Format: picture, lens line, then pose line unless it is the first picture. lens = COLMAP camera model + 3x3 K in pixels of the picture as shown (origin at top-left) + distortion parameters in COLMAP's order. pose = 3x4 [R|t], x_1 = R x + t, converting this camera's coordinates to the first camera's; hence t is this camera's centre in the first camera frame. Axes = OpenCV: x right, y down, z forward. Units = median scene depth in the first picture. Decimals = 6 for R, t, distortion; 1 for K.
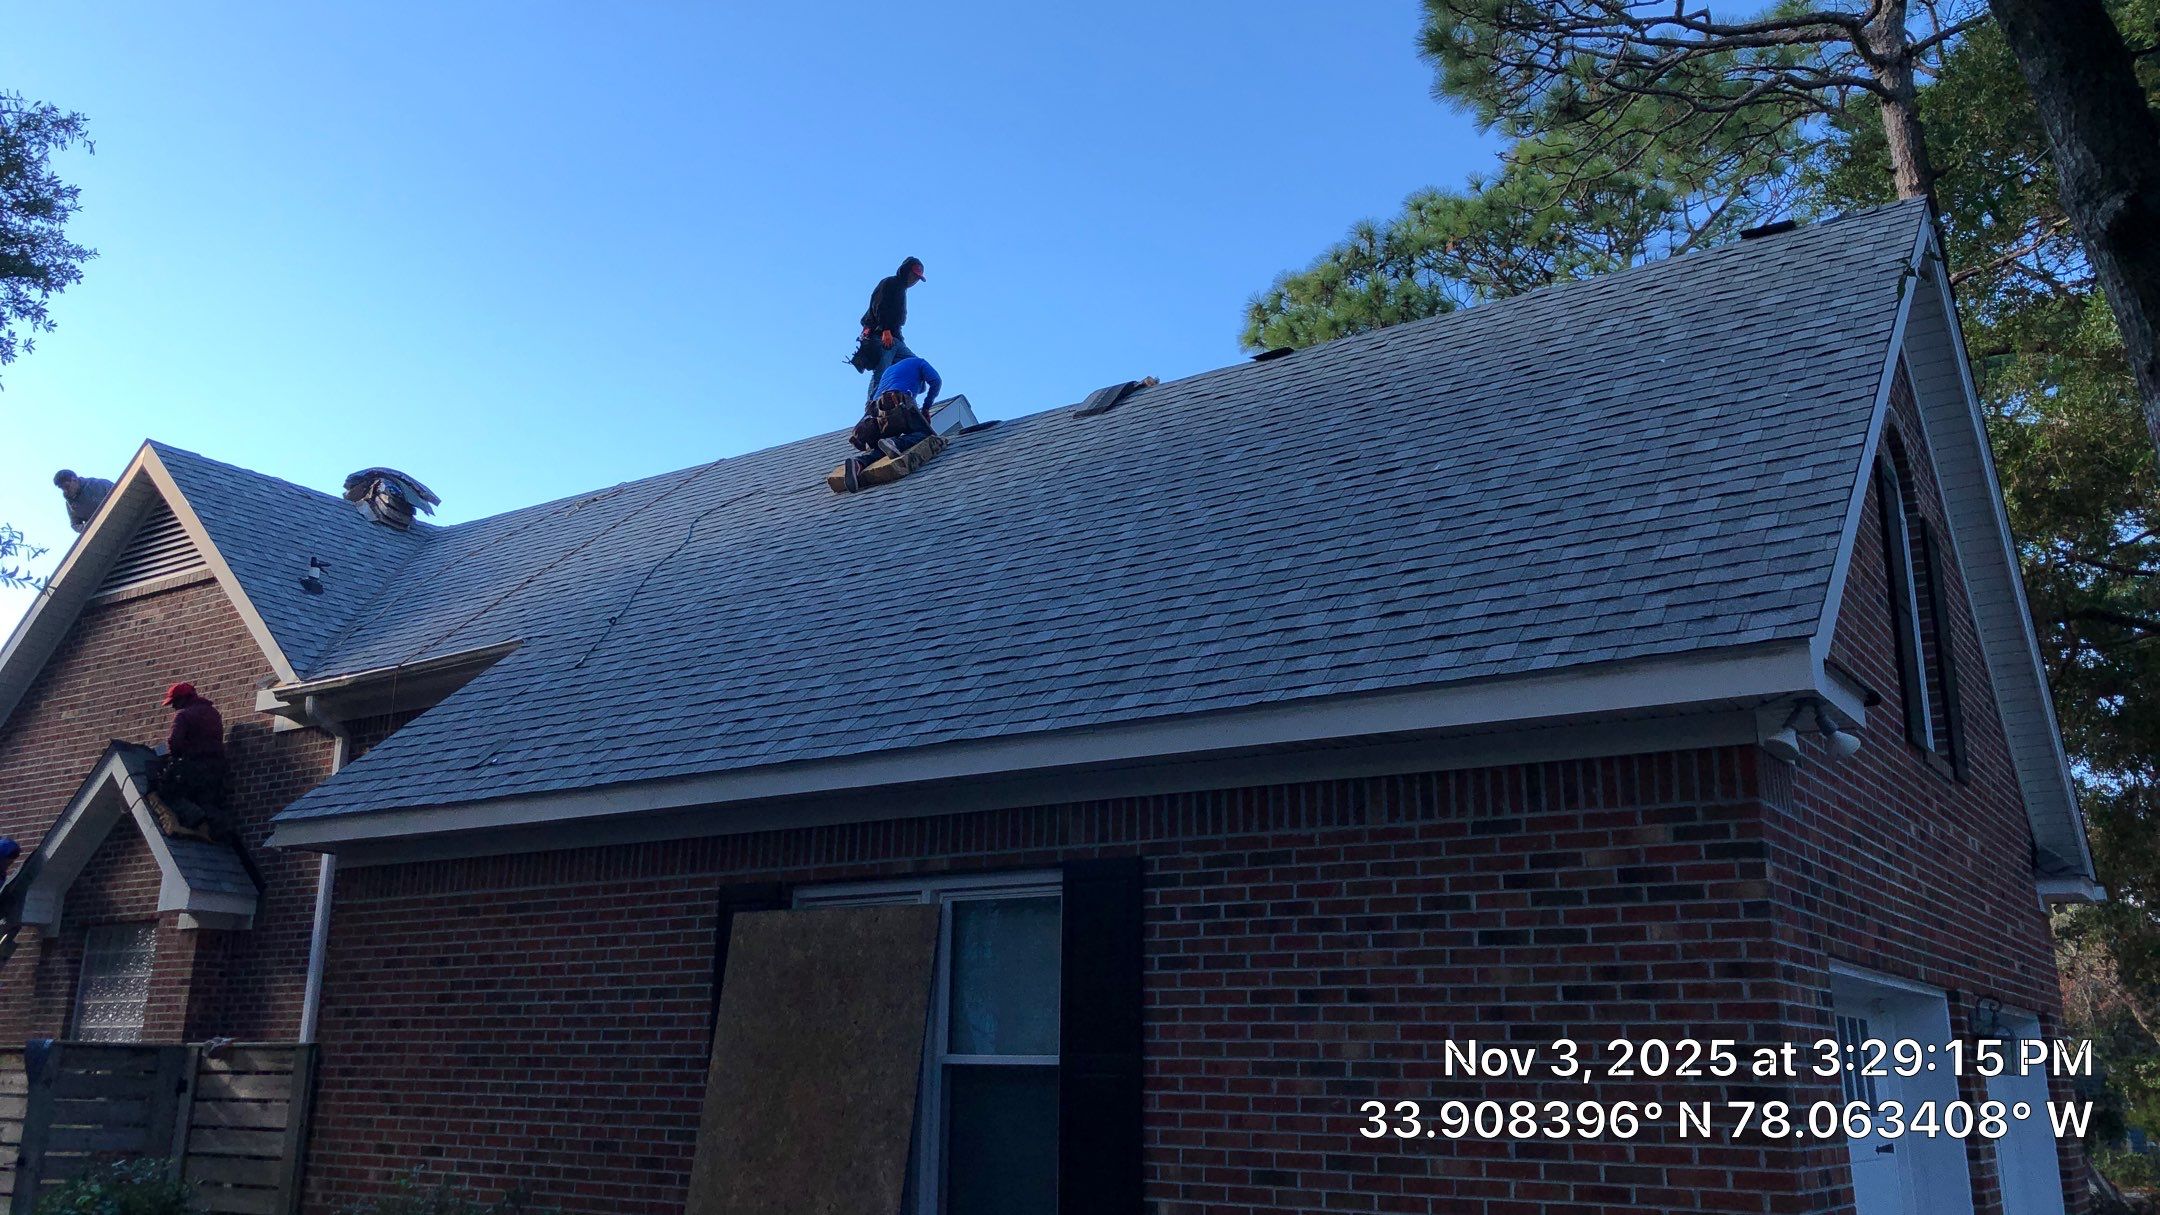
lens RADIAL K [[1737.3, 0, 1080.0], [0, 1737.3, 607.5], [0, 0, 1]] dist [0.080534, -0.237160]
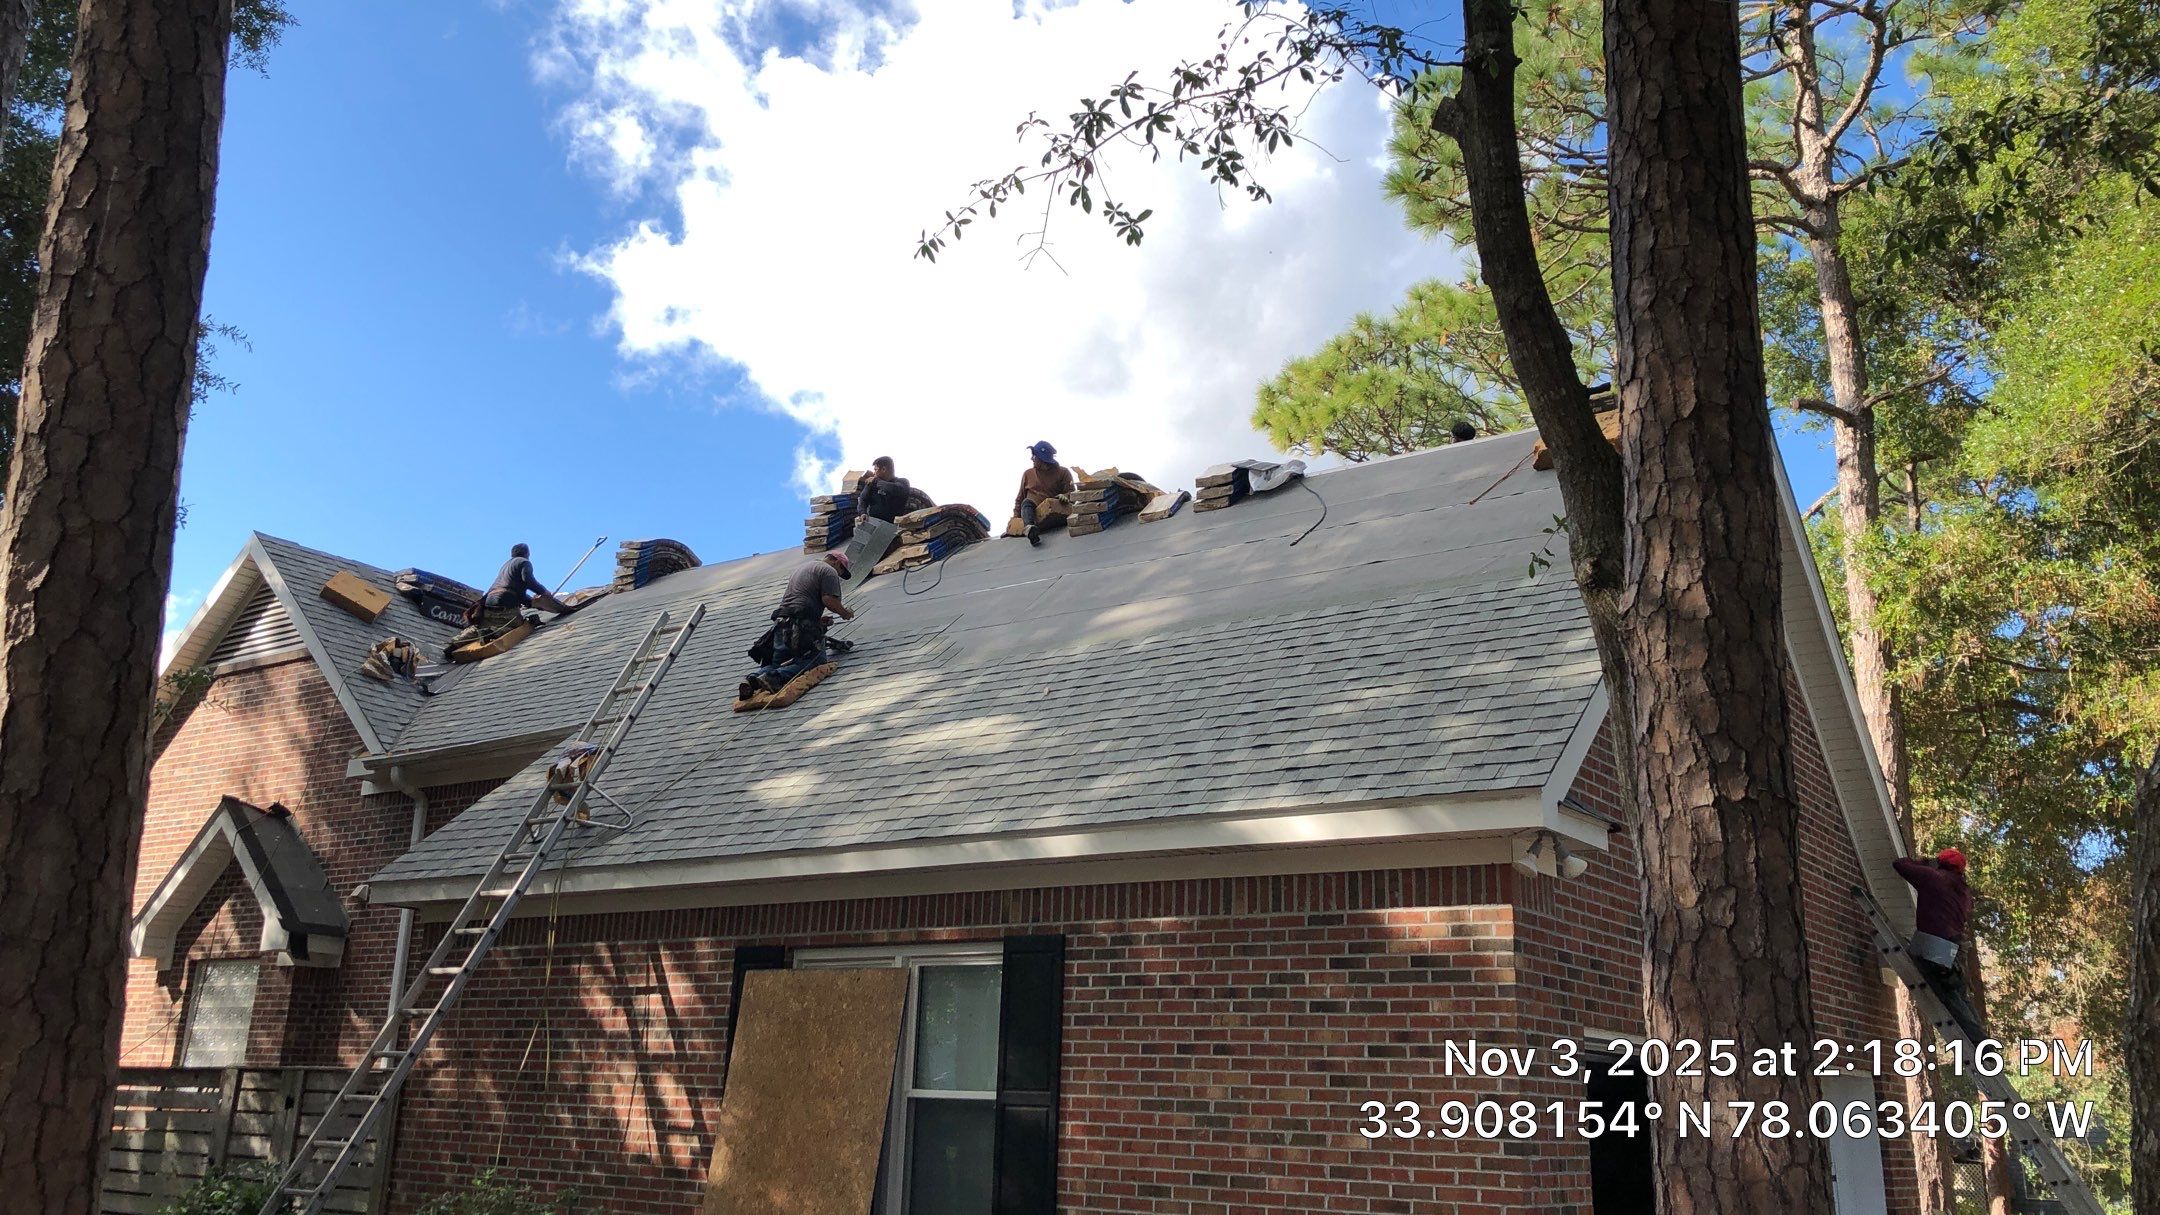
lens RADIAL K [[1743.8, 0, 1080.0], [0, 1743.8, 607.5], [0, 0, 1]] dist [0.096353, -0.355052]
pose [[0.999519, 0.011667, -0.028733, 0.083153], [-0.012206, 0.999752, -0.018634, -0.072515], [0.028508, 0.018976, 0.999413, -0.278633]]
